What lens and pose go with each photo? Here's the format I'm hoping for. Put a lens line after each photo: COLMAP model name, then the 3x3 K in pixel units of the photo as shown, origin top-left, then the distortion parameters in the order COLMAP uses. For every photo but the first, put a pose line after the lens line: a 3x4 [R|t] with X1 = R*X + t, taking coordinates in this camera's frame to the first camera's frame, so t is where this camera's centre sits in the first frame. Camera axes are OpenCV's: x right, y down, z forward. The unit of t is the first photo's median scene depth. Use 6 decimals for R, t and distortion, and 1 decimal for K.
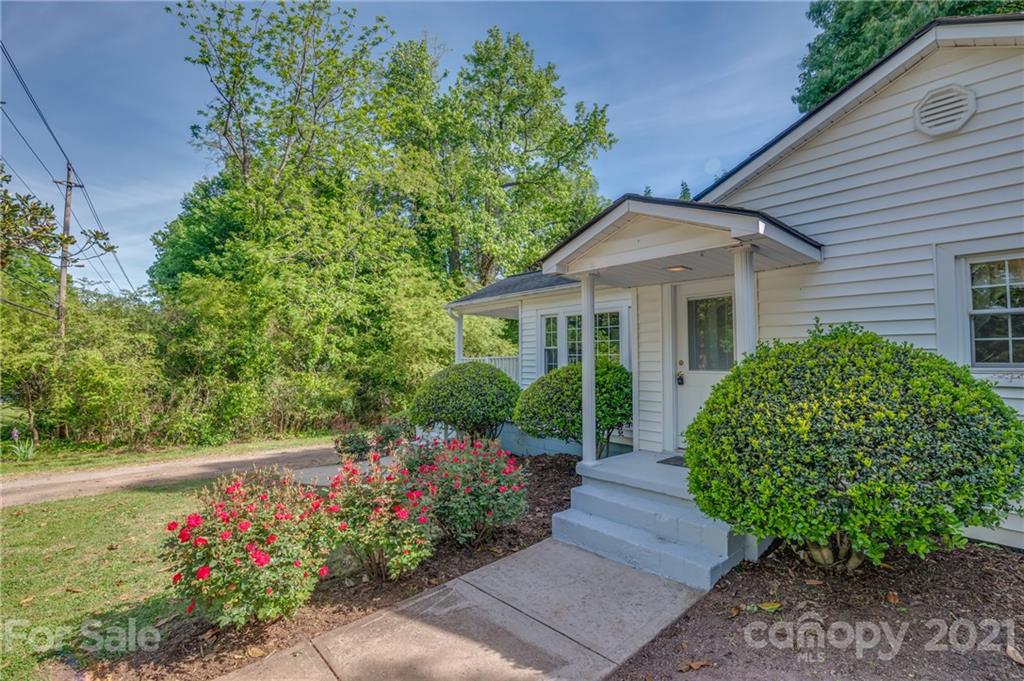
lens RADIAL K [[454.6, 0, 515.5], [0, 454.6, 342.7], [0, 0, 1]] dist [-0.009119, -0.000312]
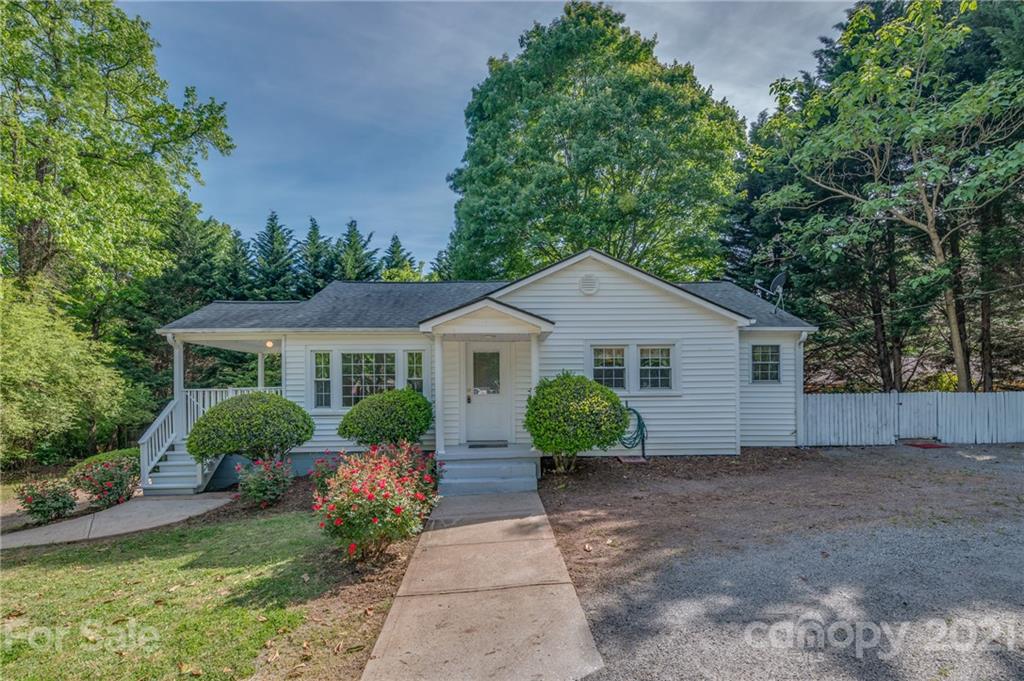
lens RADIAL K [[480.7, 0, 512.9], [0, 480.7, 392.7], [0, 0, 1]] dist [-0.007213, -0.000106]
pose [[0.637991, -0.012687, 0.769939, -0.254901], [-0.017860, 0.999352, 0.031266, -0.000769], [-0.769836, -0.033698, 0.637351, -0.070186]]
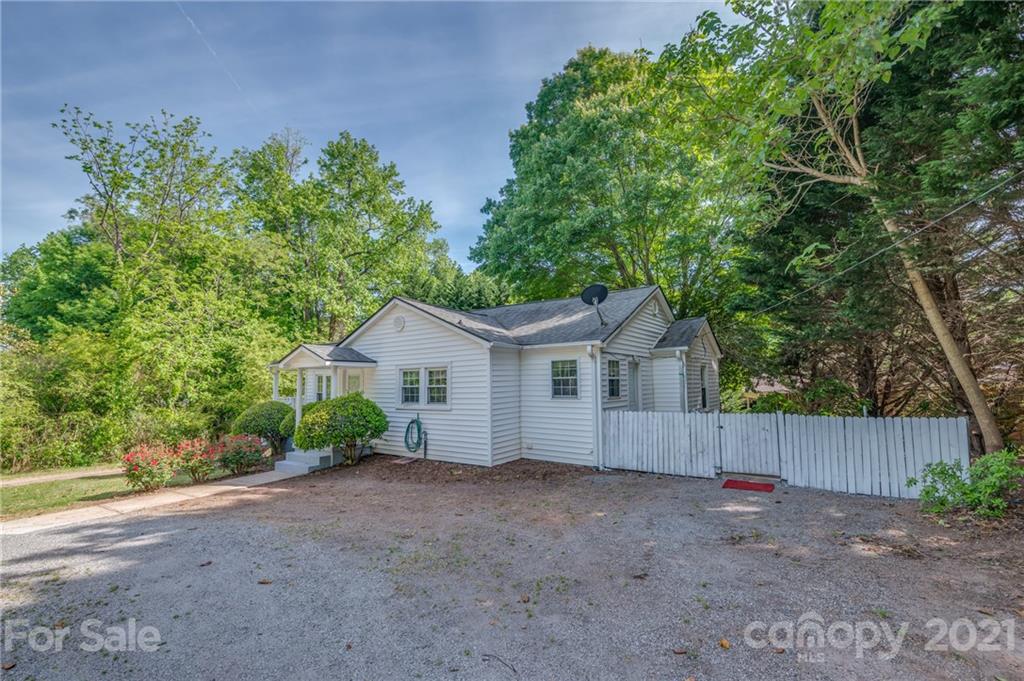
lens RADIAL K [[441.8, 0, 510.4], [0, 441.8, 347.2], [0, 0, 1]] dist [-0.010657, -0.000748]
pose [[0.972885, 0.006710, 0.231190, 0.194101], [0.006209, 0.998461, -0.055106, -0.032275], [-0.231204, 0.055047, 0.971347, -0.433881]]
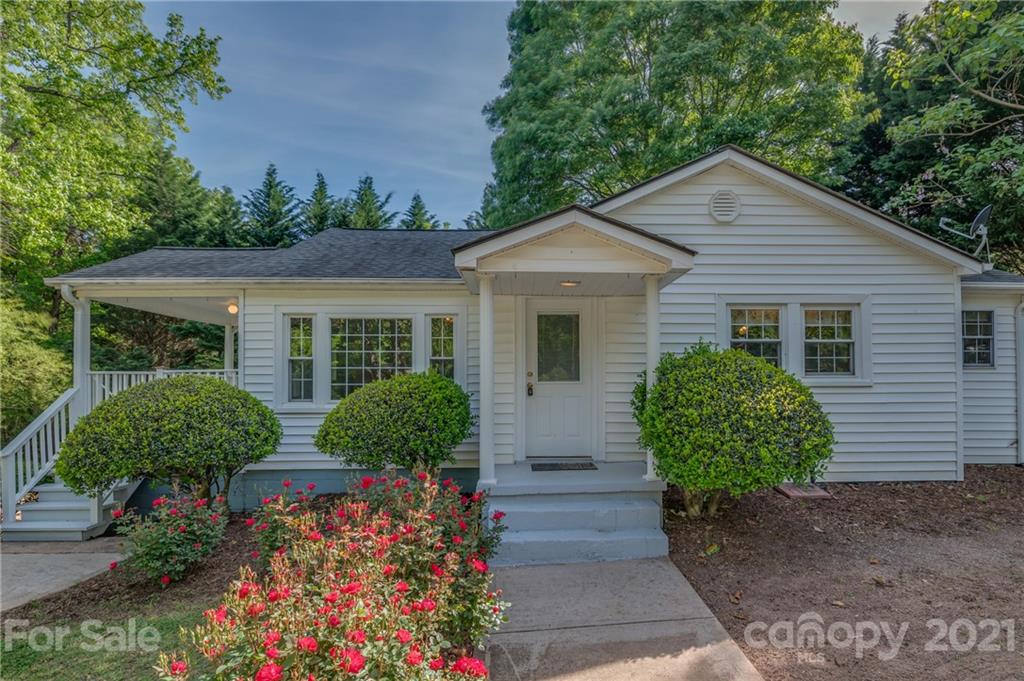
lens RADIAL K [[515.9, 0, 539.1], [0, 515.9, 371.8], [0, 0, 1]] dist [-0.004083, -0.001303]
pose [[0.641914, 0.010784, 0.766701, -0.149436], [-0.023635, 0.999704, 0.005727, 0.009180], [-0.766412, -0.021797, 0.641979, 0.067150]]
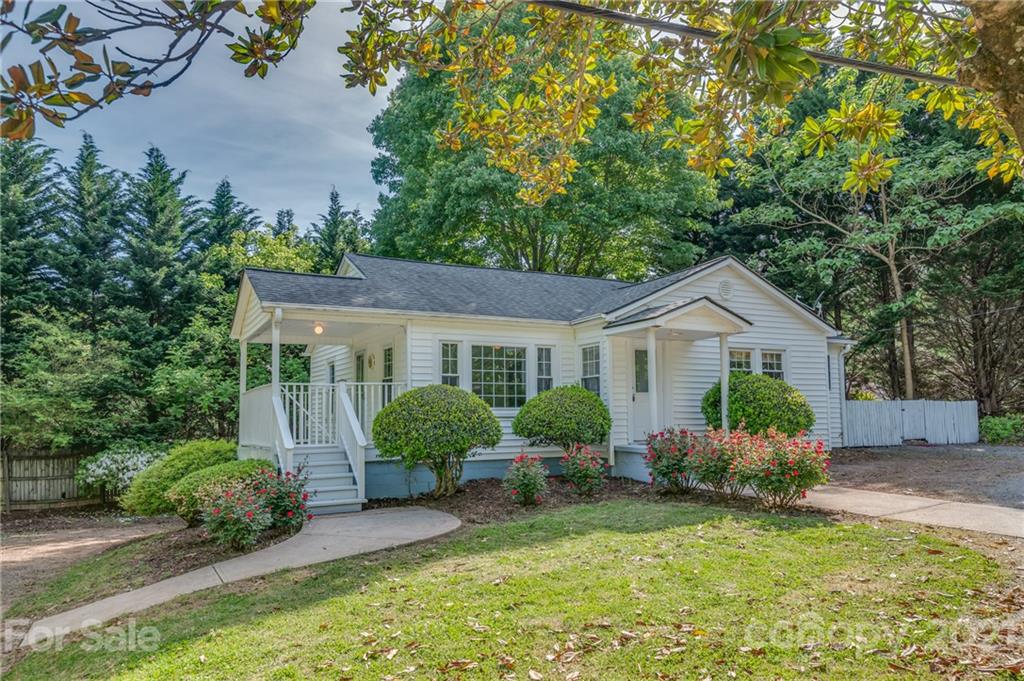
lens RADIAL K [[698.5, 0, 517.8], [0, 698.5, 336.7], [0, 0, 1]] dist [0.021939, -0.001040]
pose [[0.256585, 0.103838, 0.960928, -0.620760], [-0.027021, 0.994594, -0.100261, 0.035635], [-0.966144, -0.000240, 0.258003, 0.215423]]
